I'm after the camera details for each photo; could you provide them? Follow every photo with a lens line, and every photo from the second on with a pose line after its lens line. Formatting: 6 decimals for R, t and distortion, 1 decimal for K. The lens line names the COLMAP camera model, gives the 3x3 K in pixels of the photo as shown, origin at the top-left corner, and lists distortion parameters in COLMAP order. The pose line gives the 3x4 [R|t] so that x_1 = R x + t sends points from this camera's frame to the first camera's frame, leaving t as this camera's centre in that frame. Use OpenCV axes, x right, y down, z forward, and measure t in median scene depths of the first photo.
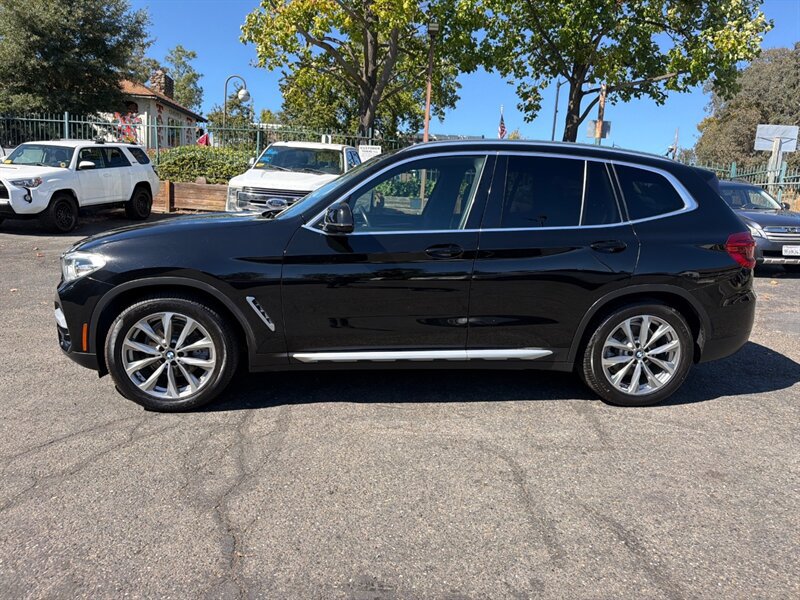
lens RADIAL K [[568.7, 0, 397.9], [0, 568.7, 307.7], [0, 0, 1]] dist [0.030559, -0.038039]
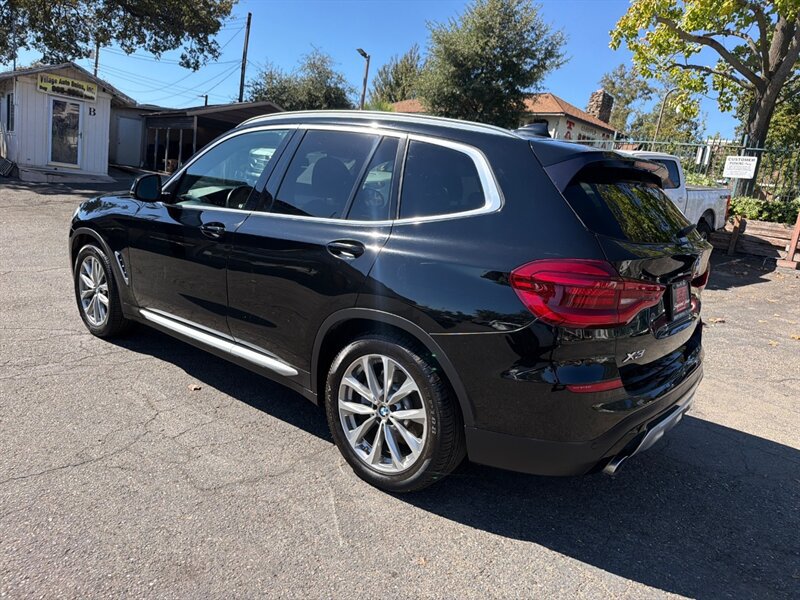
lens RADIAL K [[568.7, 0, 396.8], [0, 568.7, 302.3], [0, 0, 1]] dist [0.030559, -0.038039]
pose [[0.690394, 0.178486, -0.701070, 0.886951], [-0.208948, 0.976982, 0.042964, -0.080203], [0.692601, 0.116825, 0.711797, 0.503707]]
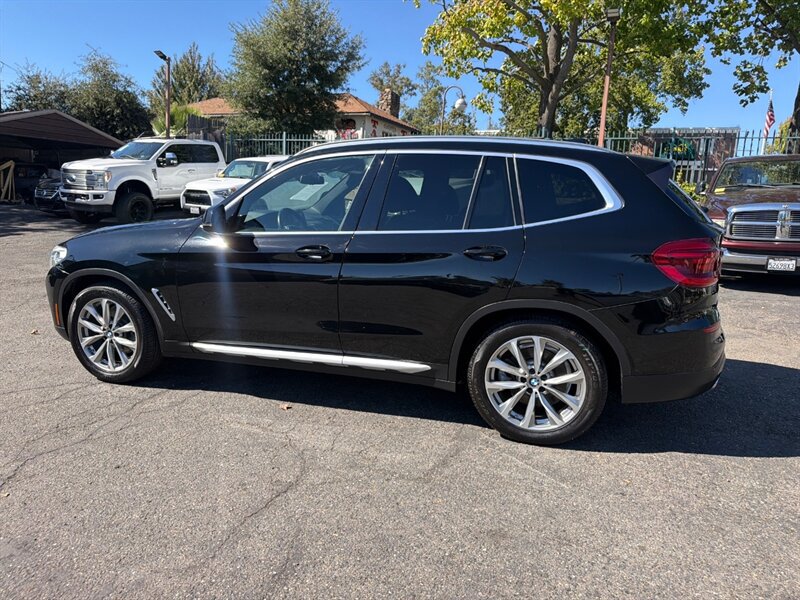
lens RADIAL K [[568.7, 0, 391.4], [0, 568.7, 302.6], [0, 0, 1]] dist [0.030559, -0.038039]
pose [[0.905741, 0.061352, -0.419367, 0.573265], [-0.068009, 0.997684, -0.000927, -0.020380], [0.418339, 0.029360, 0.907816, 0.147300]]
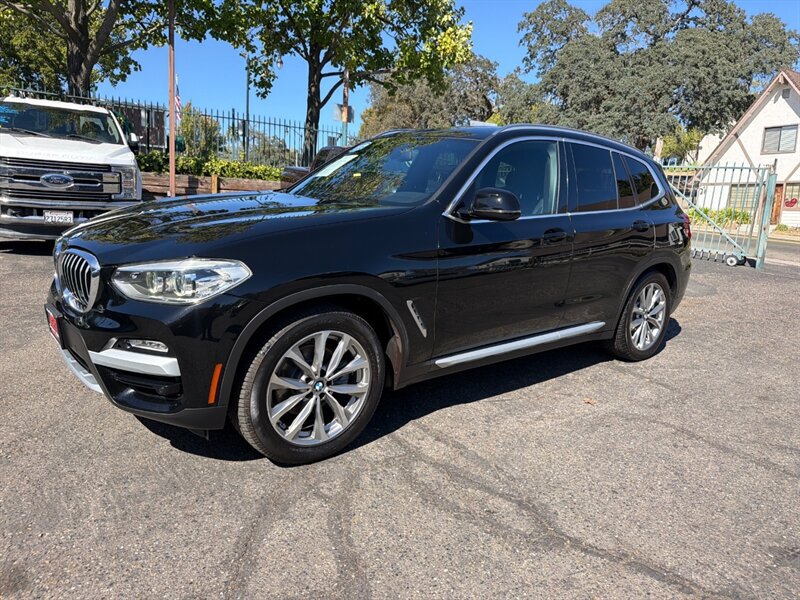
lens RADIAL K [[568.7, 0, 407.8], [0, 568.7, 298.7], [0, 0, 1]] dist [0.030559, -0.038039]
pose [[0.828897, -0.098197, 0.550716, -0.644801], [0.086226, 0.995135, 0.047659, -0.054683], [-0.552716, 0.007982, 0.833331, 0.272913]]
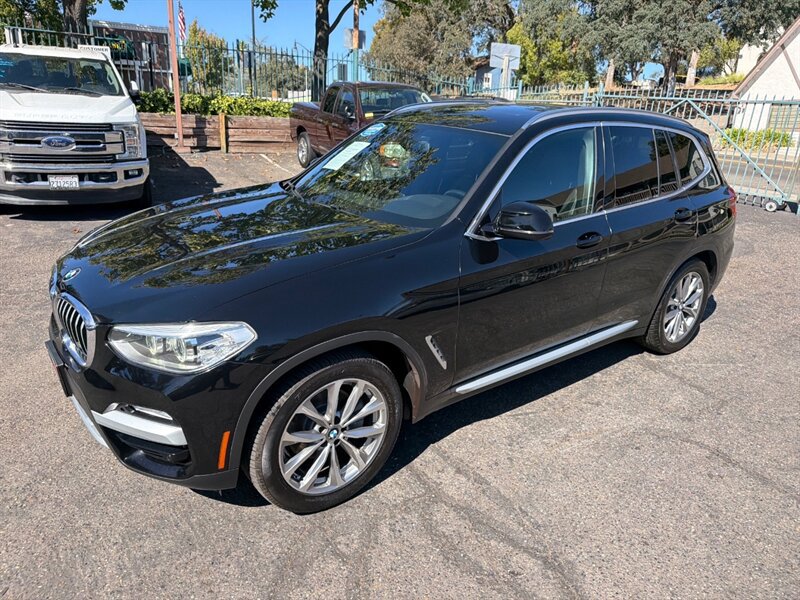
lens RADIAL K [[568.7, 0, 398.3], [0, 568.7, 306.0], [0, 0, 1]] dist [0.030559, -0.038039]
pose [[0.851168, -0.182871, 0.492007, -0.596222], [0.099108, 0.976479, 0.191487, -0.187786], [-0.515452, -0.114226, 0.849271, 0.330782]]
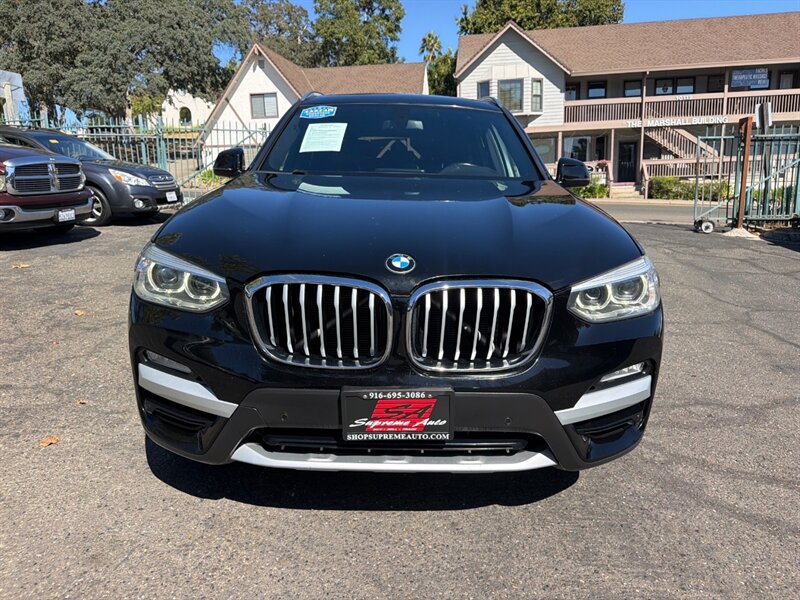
lens RADIAL K [[568.7, 0, 406.3], [0, 568.7, 298.6], [0, 0, 1]] dist [0.030559, -0.038039]
pose [[0.083528, -0.255734, 0.963132, -1.012399], [0.188684, 0.953084, 0.236703, -0.210211], [-0.978479, 0.161956, 0.127862, 1.036439]]
